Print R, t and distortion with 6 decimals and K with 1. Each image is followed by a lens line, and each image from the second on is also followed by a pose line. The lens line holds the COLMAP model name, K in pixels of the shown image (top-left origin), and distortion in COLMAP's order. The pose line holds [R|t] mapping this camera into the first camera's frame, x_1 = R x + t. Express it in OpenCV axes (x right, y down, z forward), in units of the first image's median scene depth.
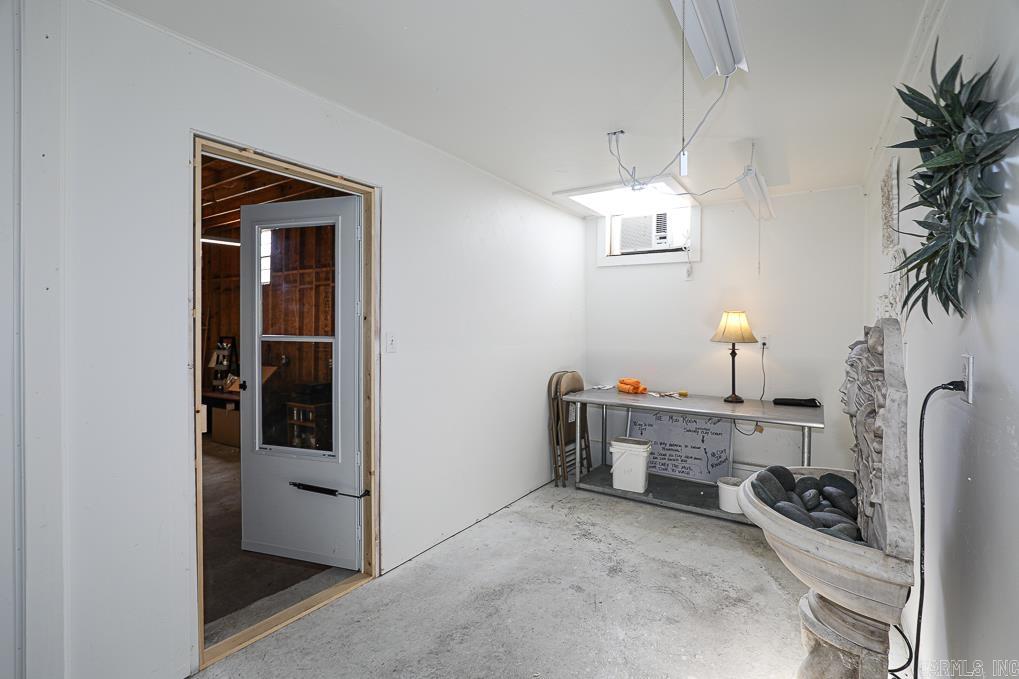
lens RADIAL K [[461.3, 0, 519.4], [0, 461.3, 322.6], [0, 0, 1]] dist [-0.015595, 0.002671]
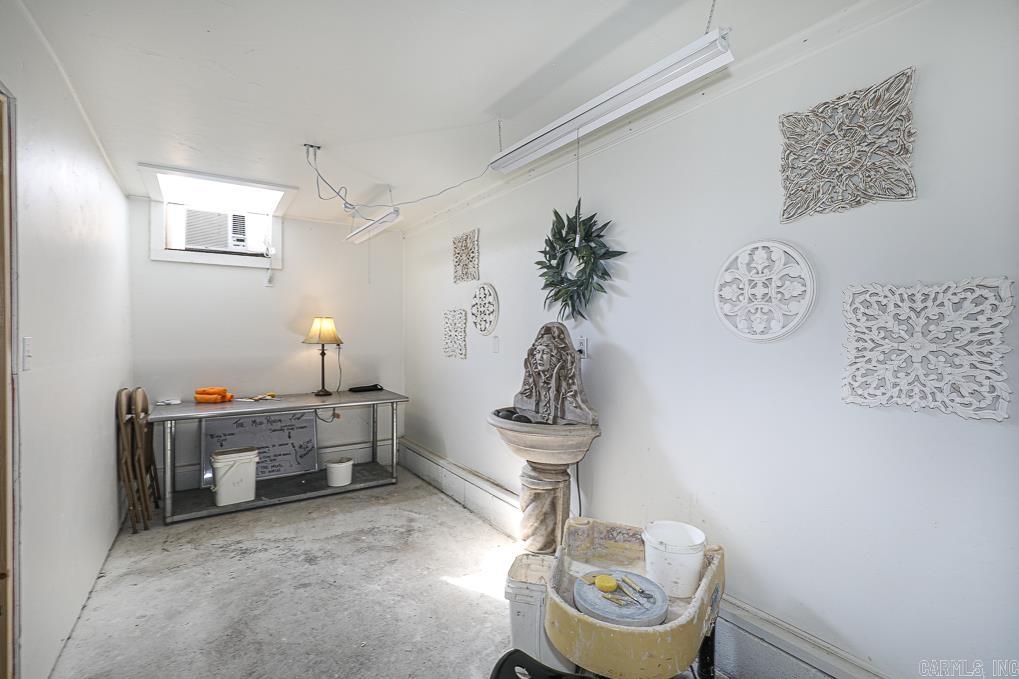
lens RADIAL K [[461.3, 0, 486.6], [0, 461.3, 329.0], [0, 0, 1]] dist [-0.015595, 0.002671]
pose [[0.434286, 0.001557, 0.900774, -0.398079], [0.001920, 0.999995, -0.002654, 0.009108], [-0.900773, 0.002882, 0.434281, 0.124474]]
